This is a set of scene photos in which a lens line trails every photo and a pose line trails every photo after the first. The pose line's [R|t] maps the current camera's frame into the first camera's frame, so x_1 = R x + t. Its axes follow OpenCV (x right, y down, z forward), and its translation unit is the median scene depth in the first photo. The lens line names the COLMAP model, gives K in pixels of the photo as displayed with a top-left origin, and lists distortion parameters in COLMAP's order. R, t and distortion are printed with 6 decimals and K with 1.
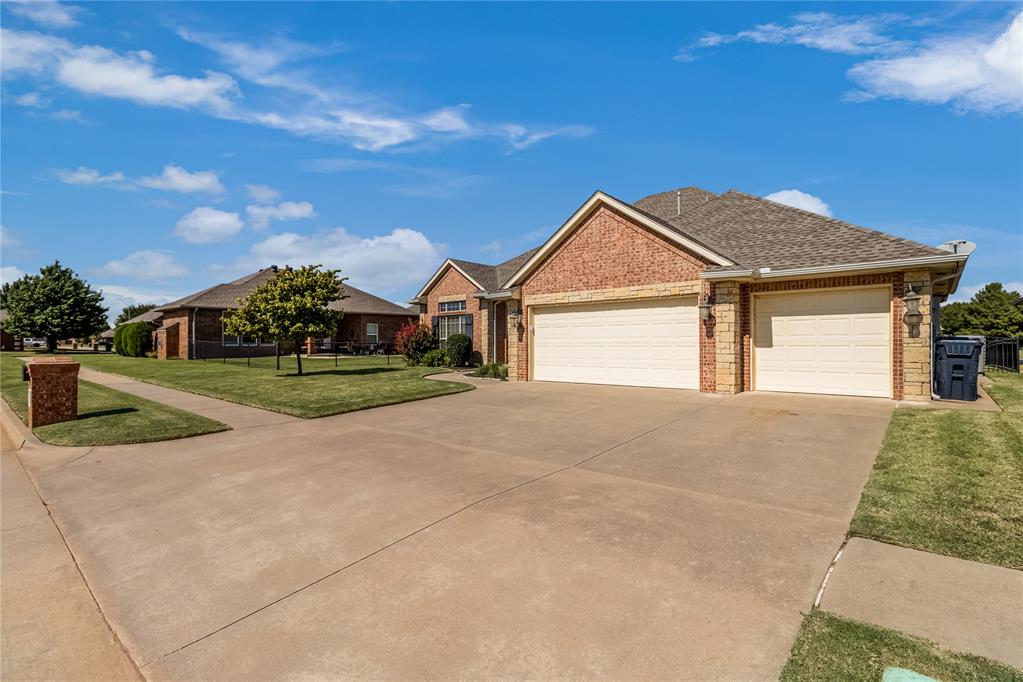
lens RADIAL K [[485.3, 0, 510.0], [0, 485.3, 337.8], [0, 0, 1]] dist [-0.000311, 0.001431]
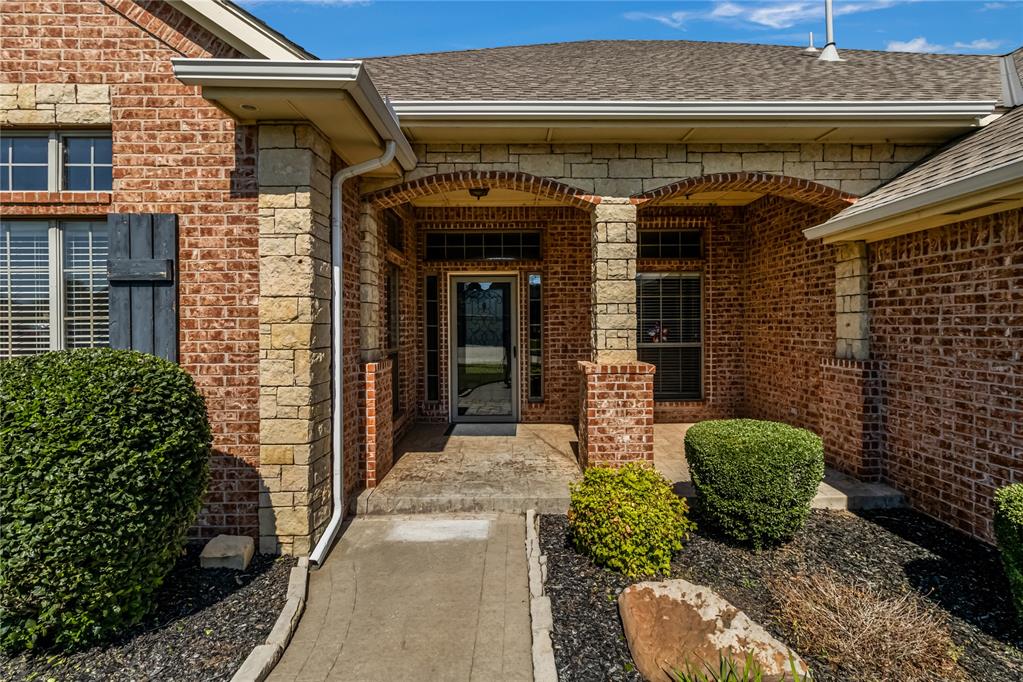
lens RADIAL K [[485.3, 0, 507.3], [0, 485.3, 325.8], [0, 0, 1]] dist [-0.000311, 0.001431]
pose [[0.740923, 0.000847, 0.671590, -0.174013], [-0.004891, 0.999979, 0.004134, -0.025365], [-0.671572, -0.006348, 0.740912, 1.377466]]
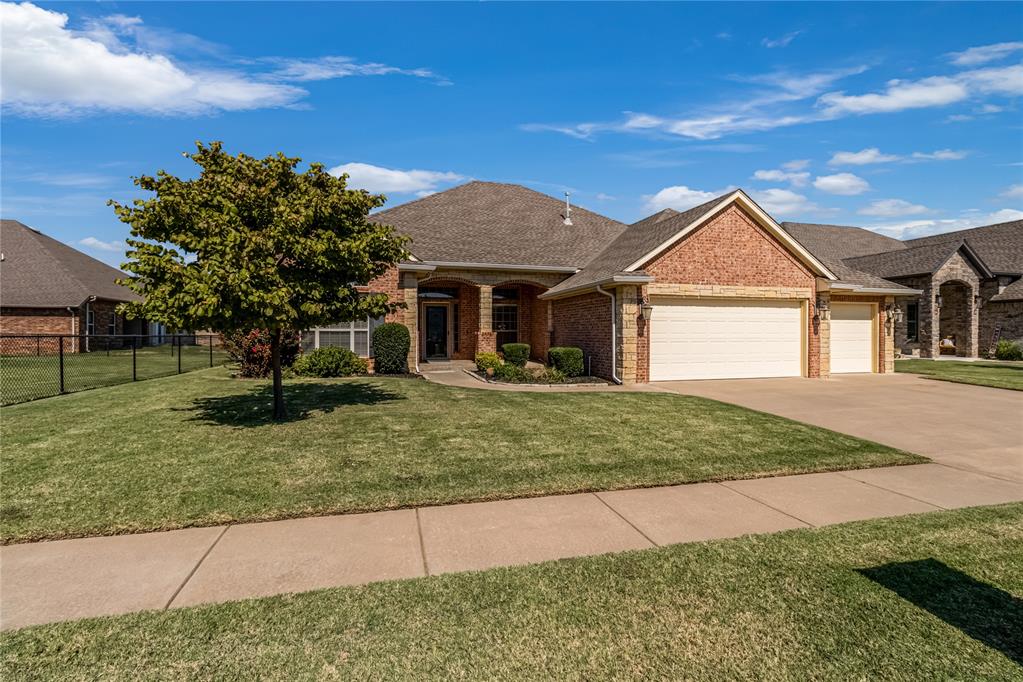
lens RADIAL K [[485.3, 0, 508.1], [0, 485.3, 331.8], [0, 0, 1]] dist [-0.000311, 0.001431]
pose [[0.544384, 0.010513, 0.838770, -0.924090], [-0.013616, 0.999900, -0.003695, 0.006934], [-0.838725, -0.009410, 0.544473, 0.837192]]
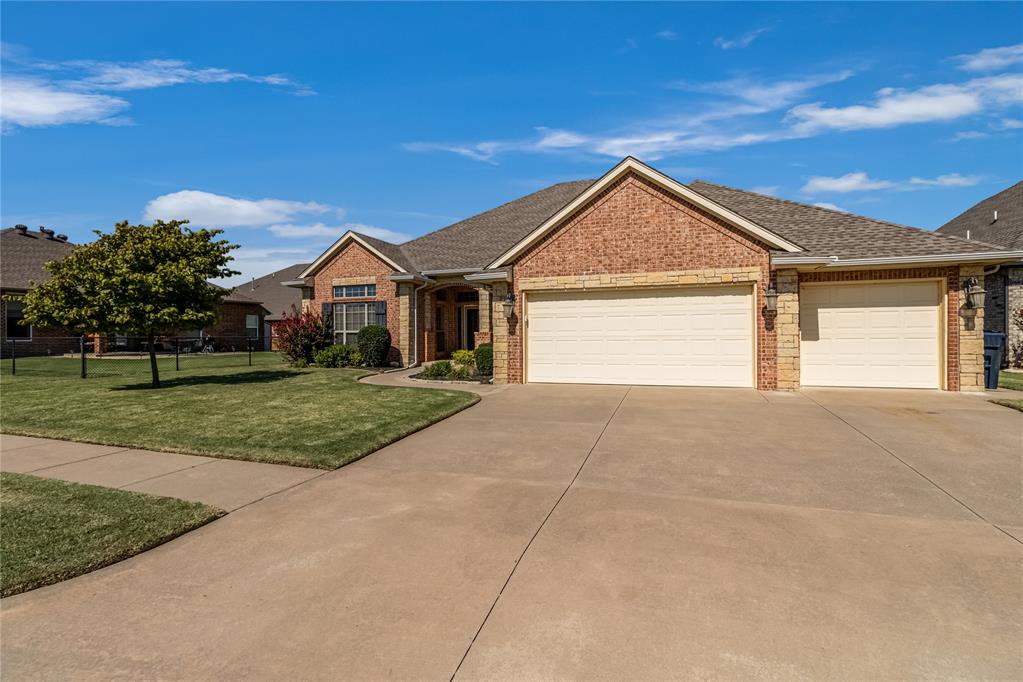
lens RADIAL K [[485.3, 0, 509.3], [0, 485.3, 332.9], [0, 0, 1]] dist [-0.000311, 0.001431]
pose [[0.924975, 0.000221, 0.380029, -0.329774], [-0.001358, 0.999995, 0.002724, 0.002806], [-0.380026, -0.003035, 0.924971, 0.290826]]
